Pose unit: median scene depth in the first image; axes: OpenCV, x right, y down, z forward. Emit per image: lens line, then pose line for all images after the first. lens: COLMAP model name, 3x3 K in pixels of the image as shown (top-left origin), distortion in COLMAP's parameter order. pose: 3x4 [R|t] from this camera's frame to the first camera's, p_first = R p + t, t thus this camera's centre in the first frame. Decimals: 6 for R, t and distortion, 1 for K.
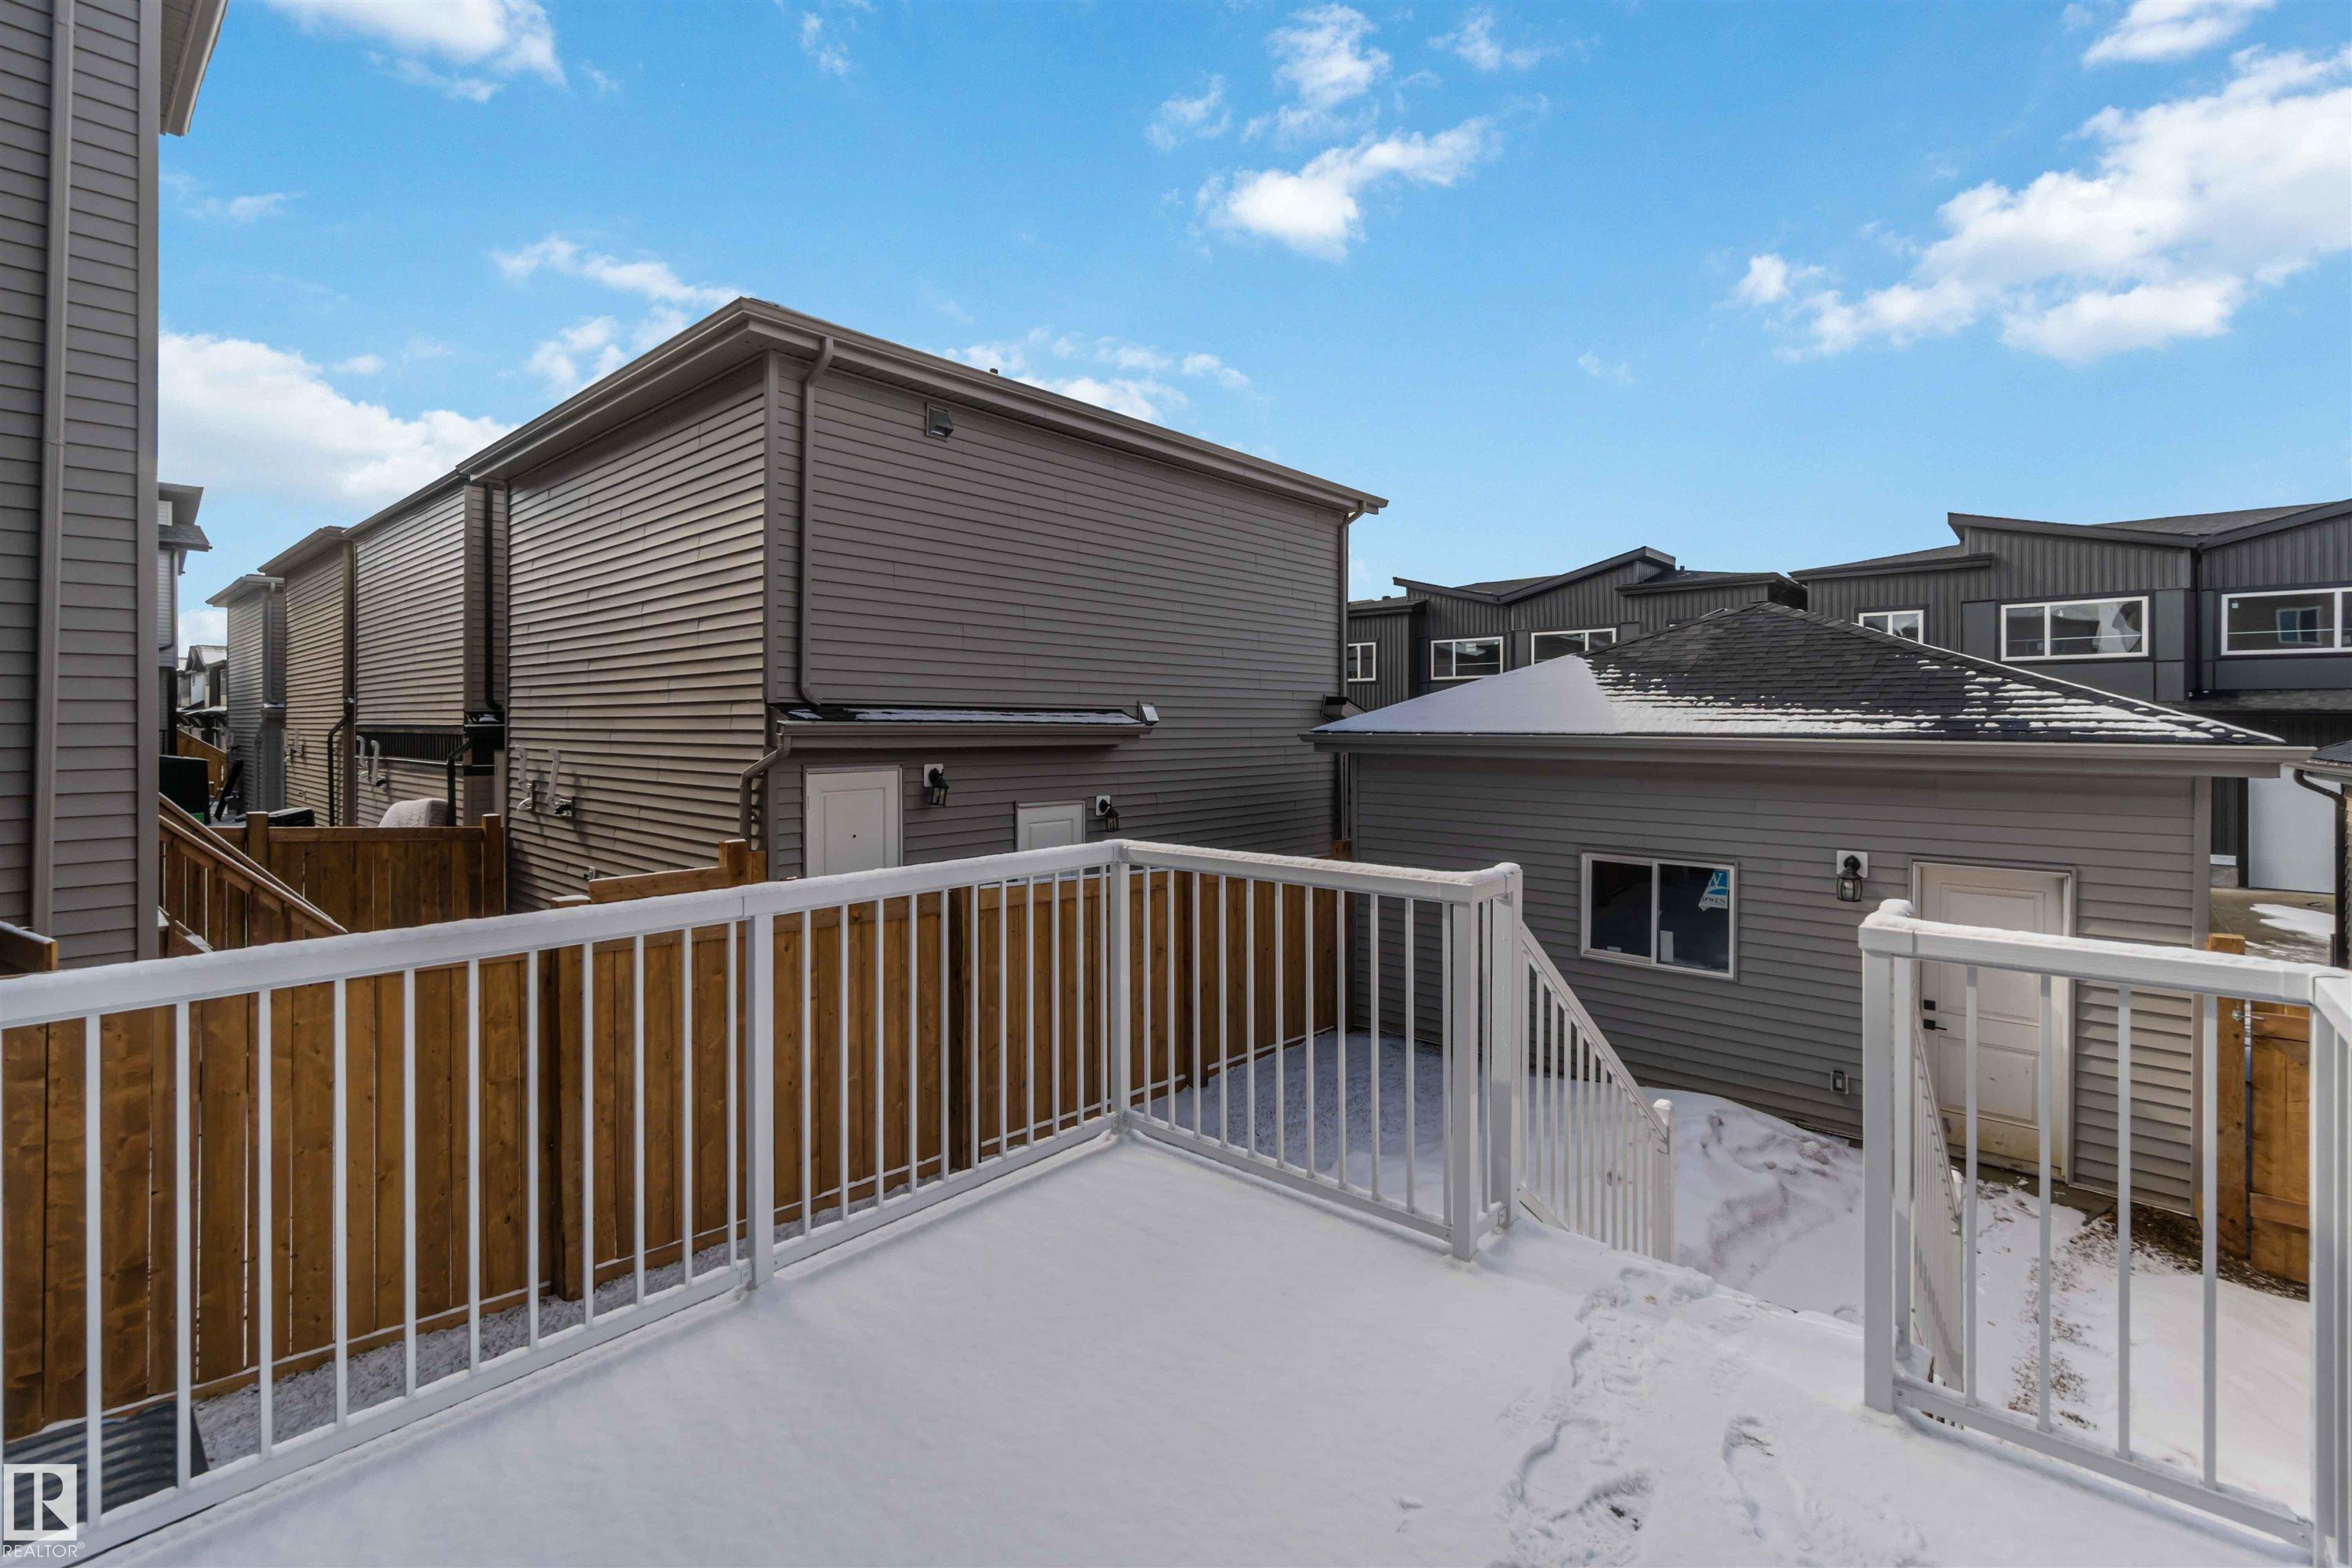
lens RADIAL K [[1021.5, 0, 1184.9], [0, 1021.5, 734.6], [0, 0, 1]] dist [-0.000560, 0.000599]
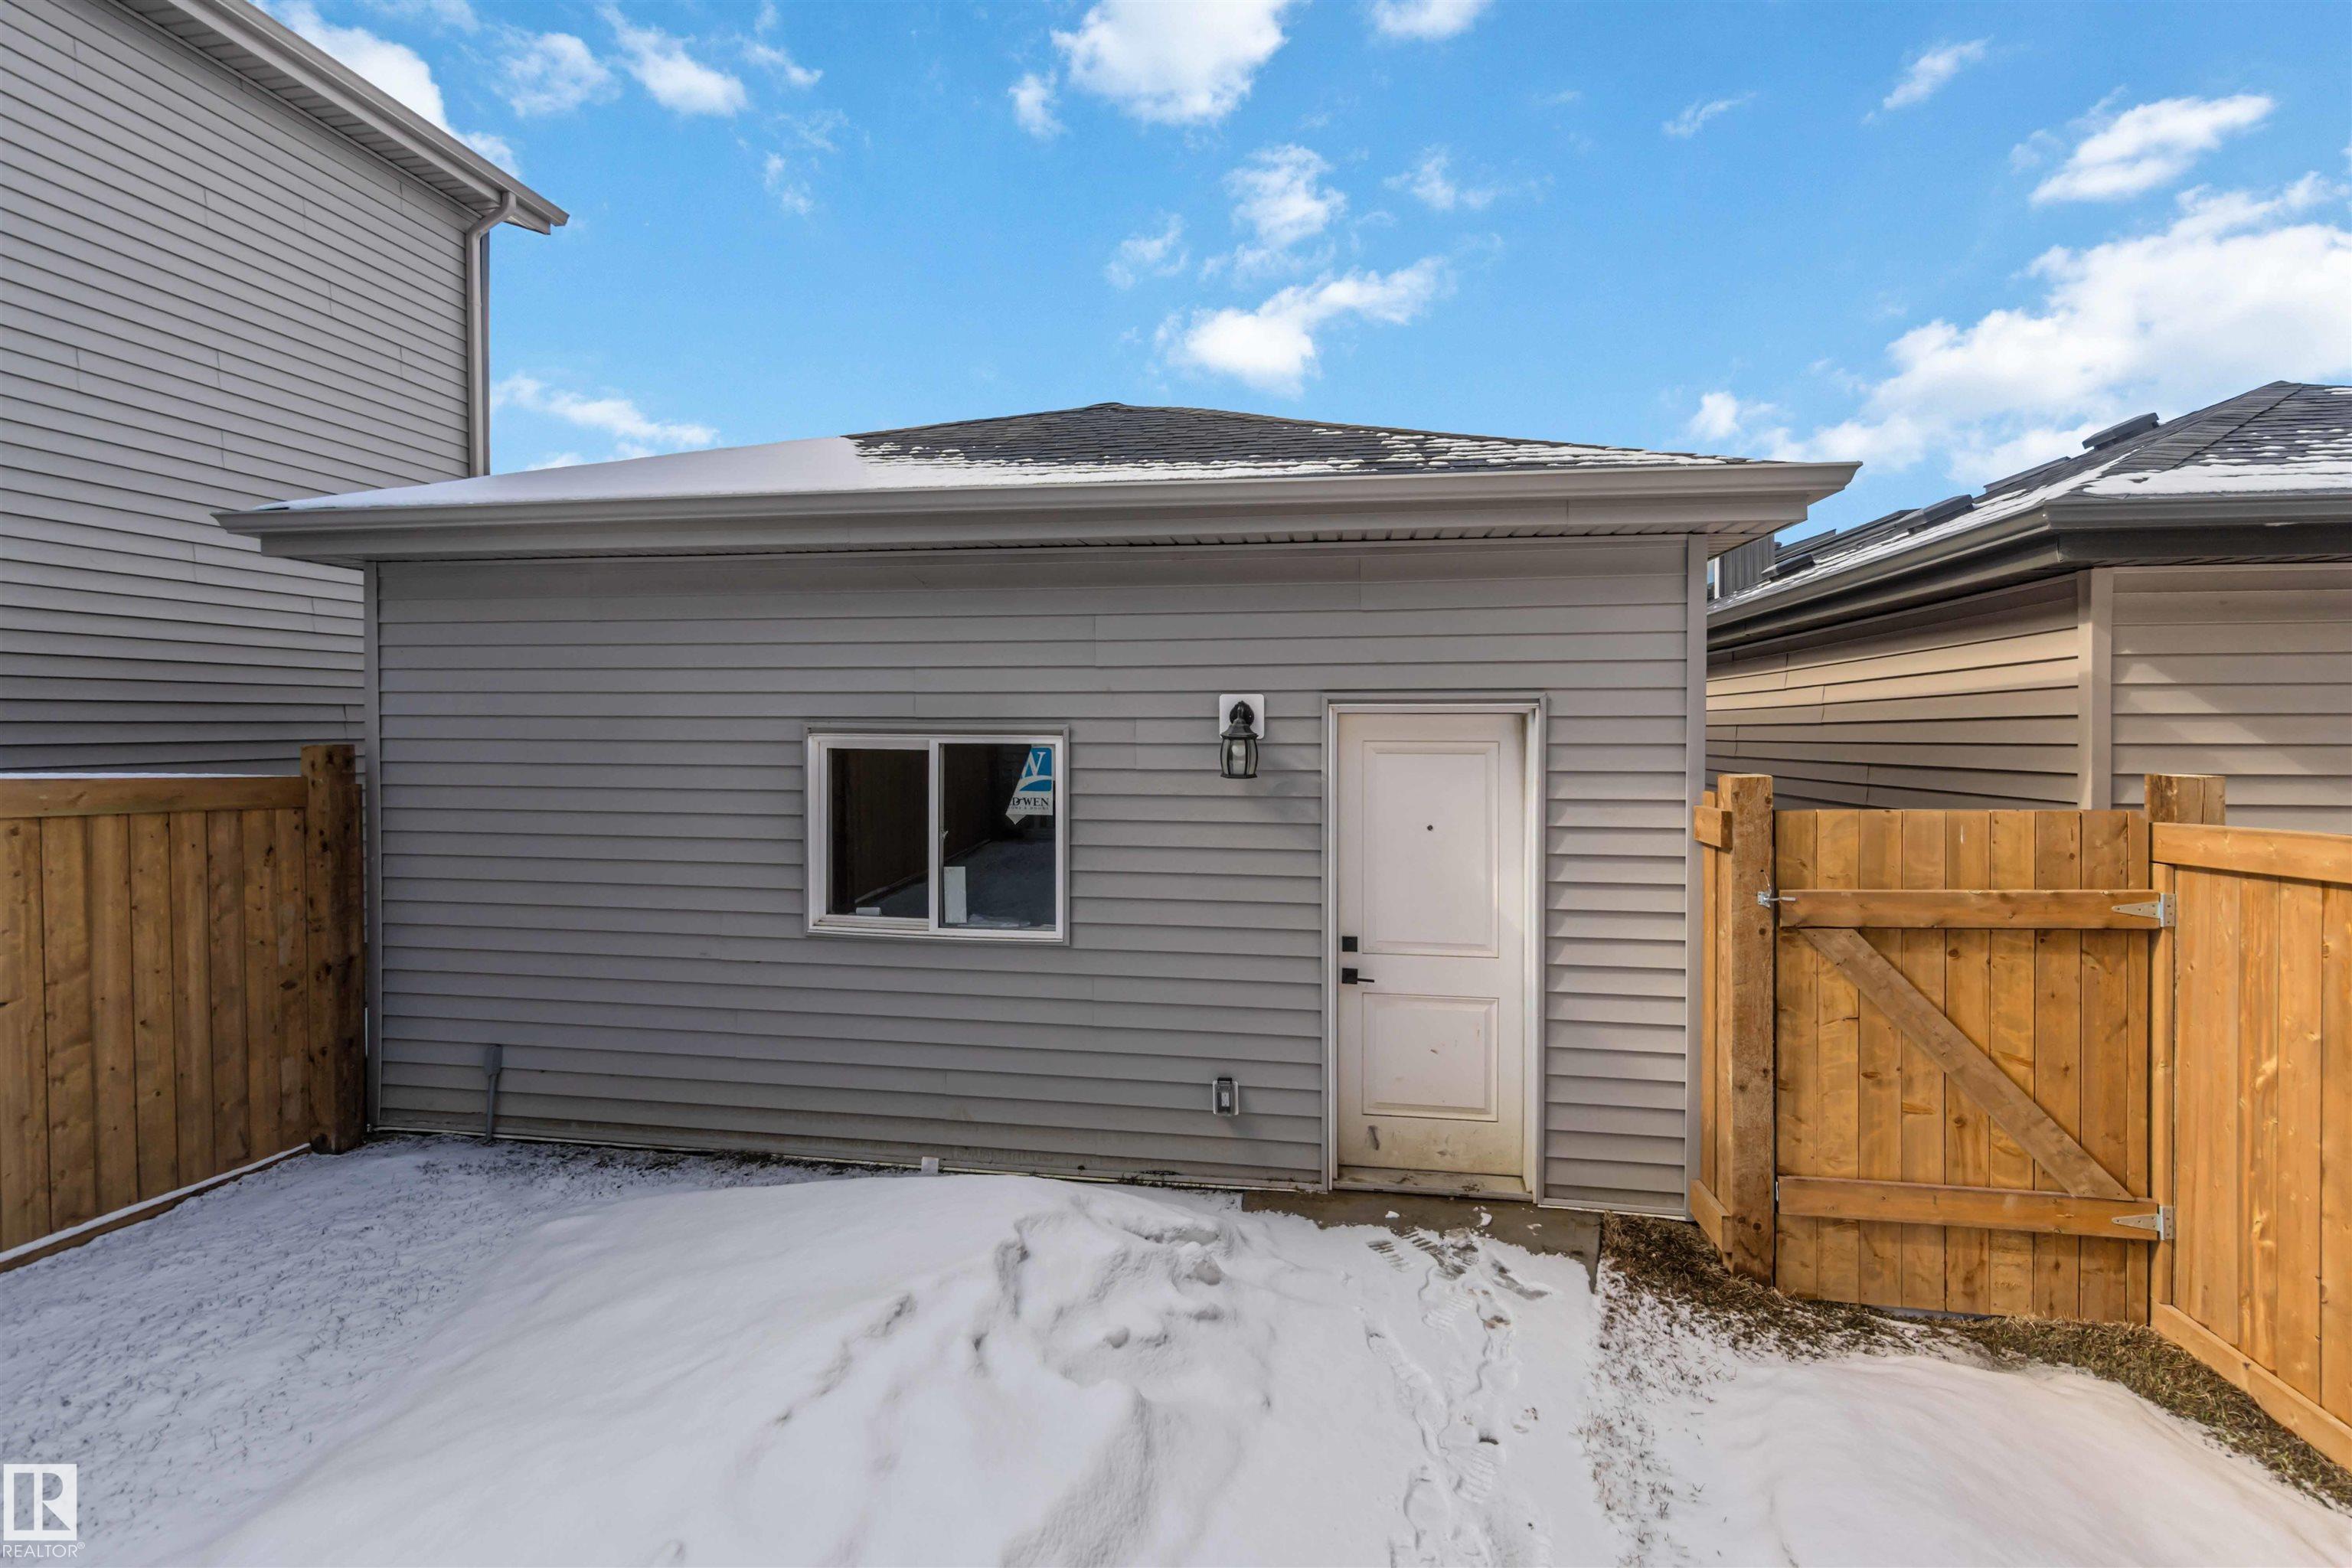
lens RADIAL K [[1021.5, 0, 1184.9], [0, 1021.5, 734.6], [0, 0, 1]] dist [-0.000560, 0.000599]
pose [[0.840265, -0.006318, 0.542139, 0.310629], [0.007080, 0.999975, 0.000681, 0.135689], [-0.542130, 0.003266, 0.840288, 0.527924]]
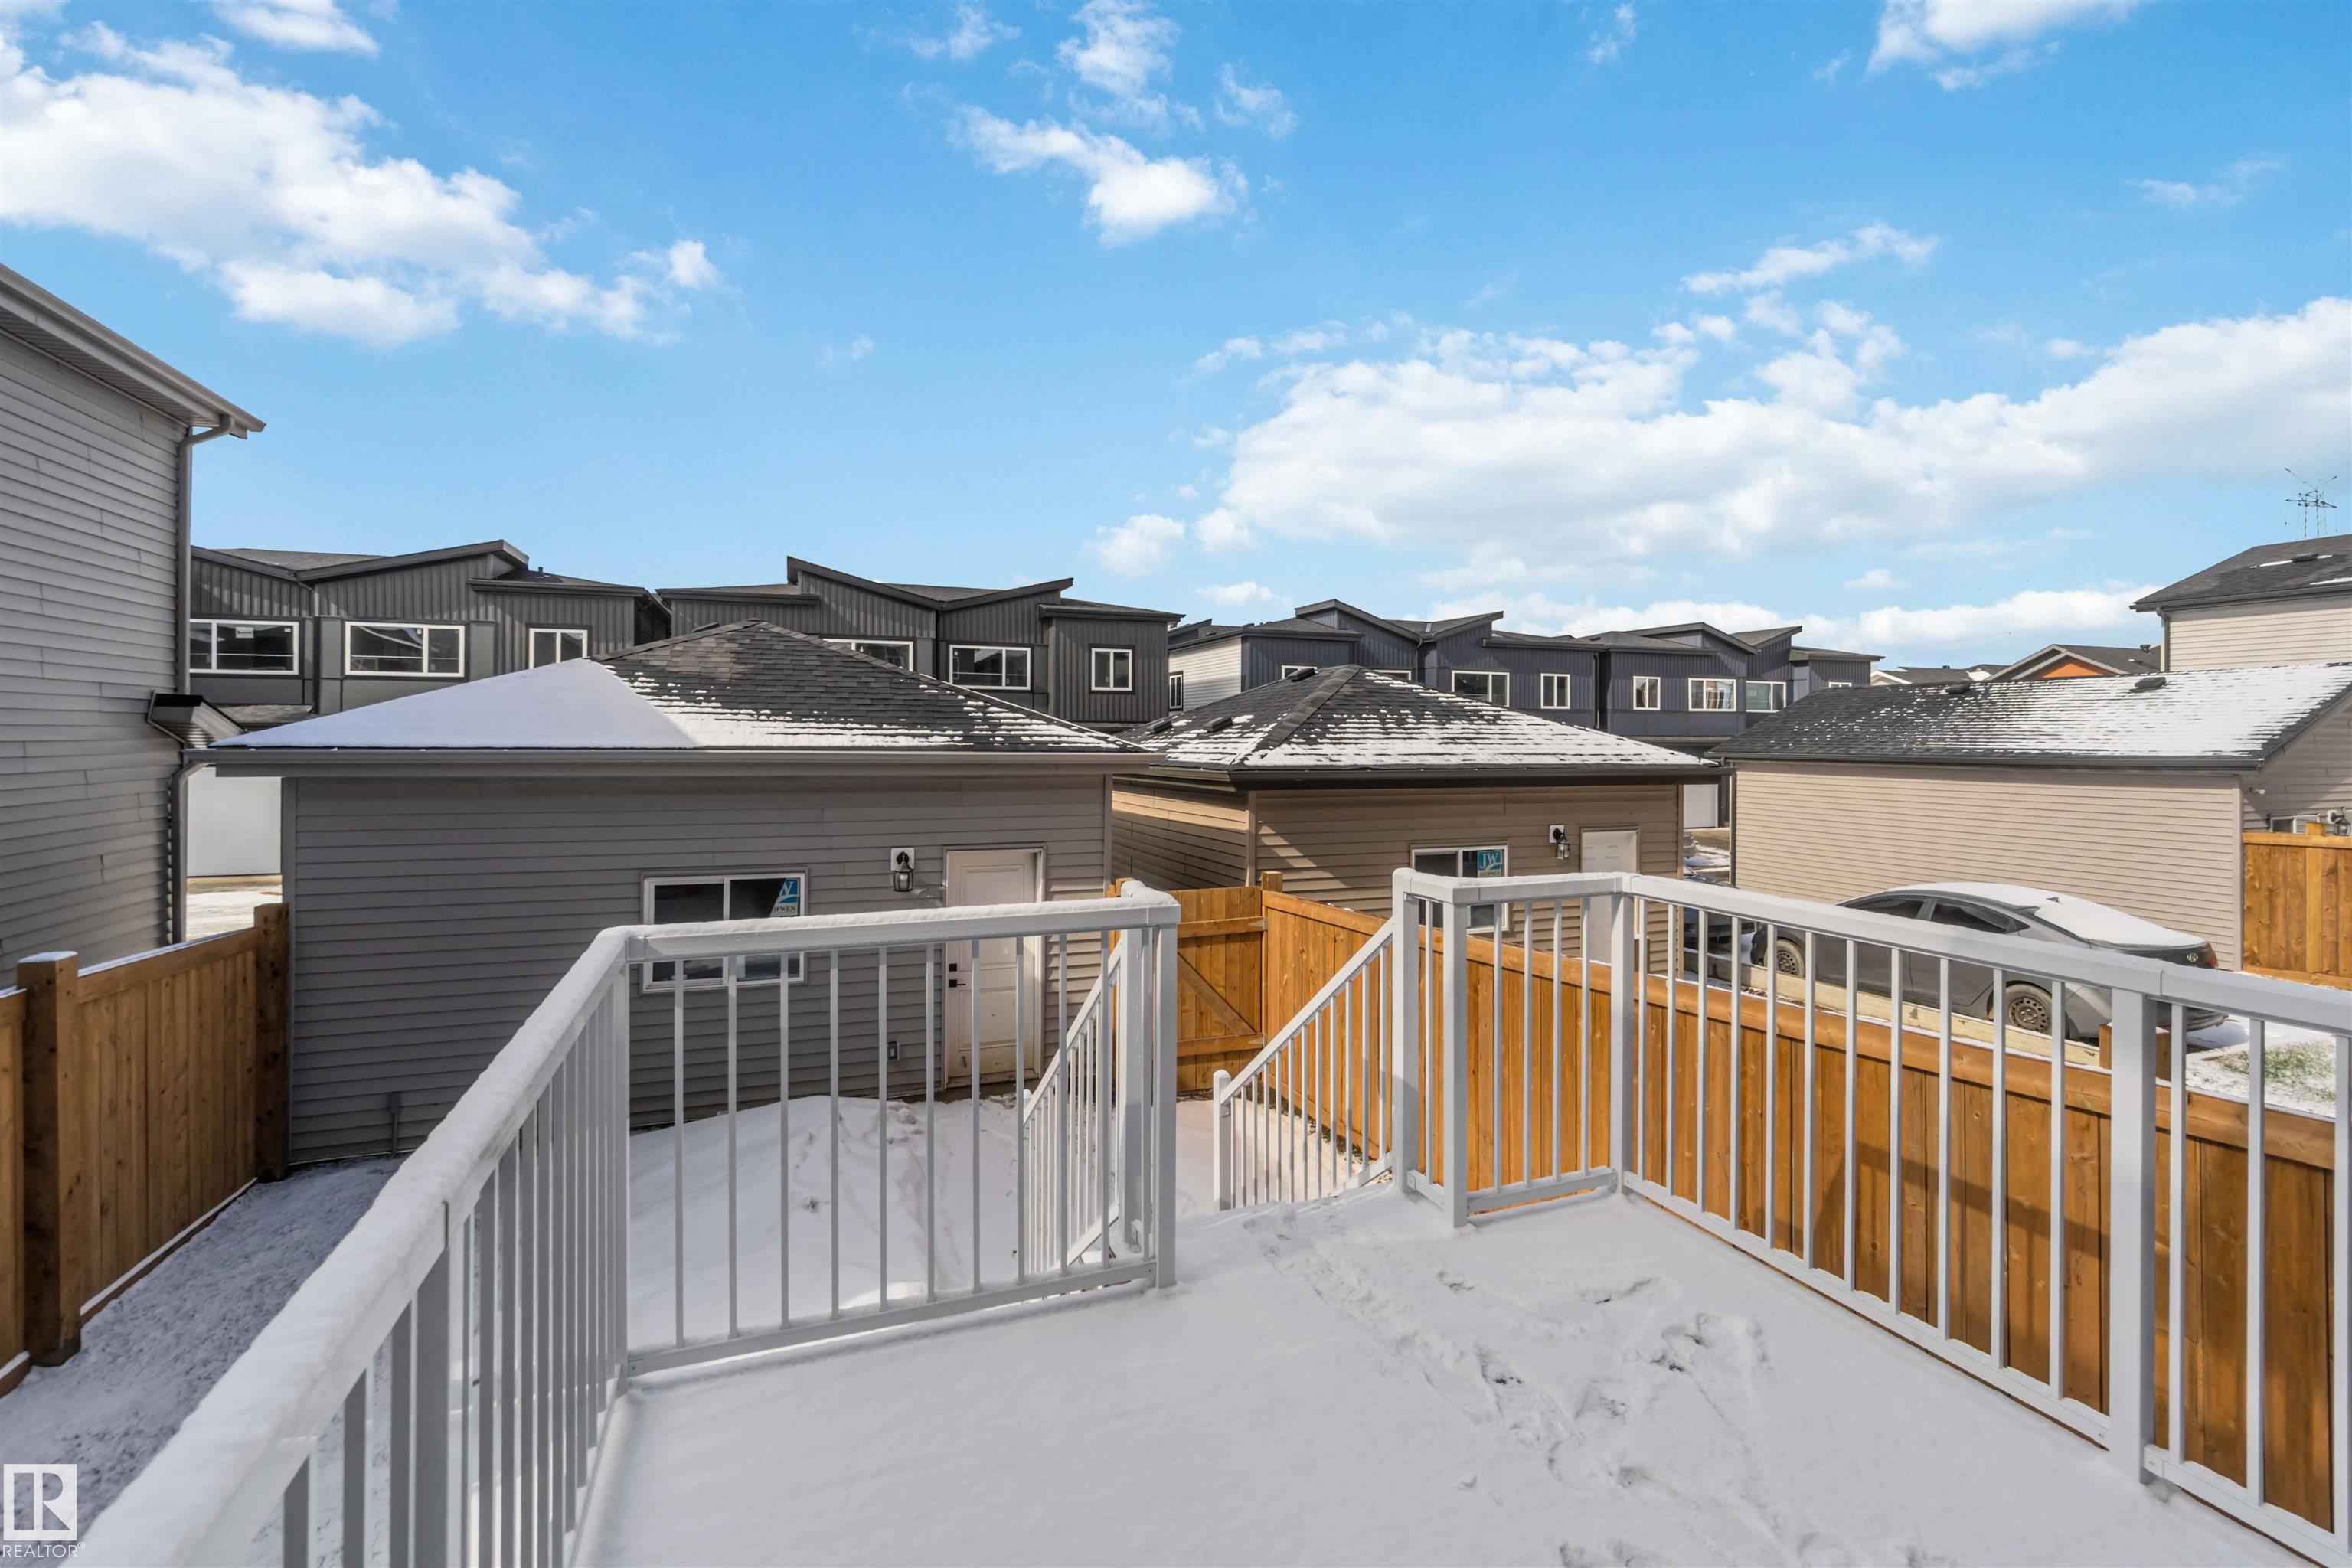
lens RADIAL K [[1014.6, 0, 1163.1], [0, 1014.6, 734.0], [0, 0, 1]] dist [-0.000831, 0.000063]
pose [[0.476751, 0.004129, 0.879029, -0.214546], [0.005222, 0.999958, -0.007529, -0.004516], [-0.879023, 0.008180, 0.476710, 0.190908]]
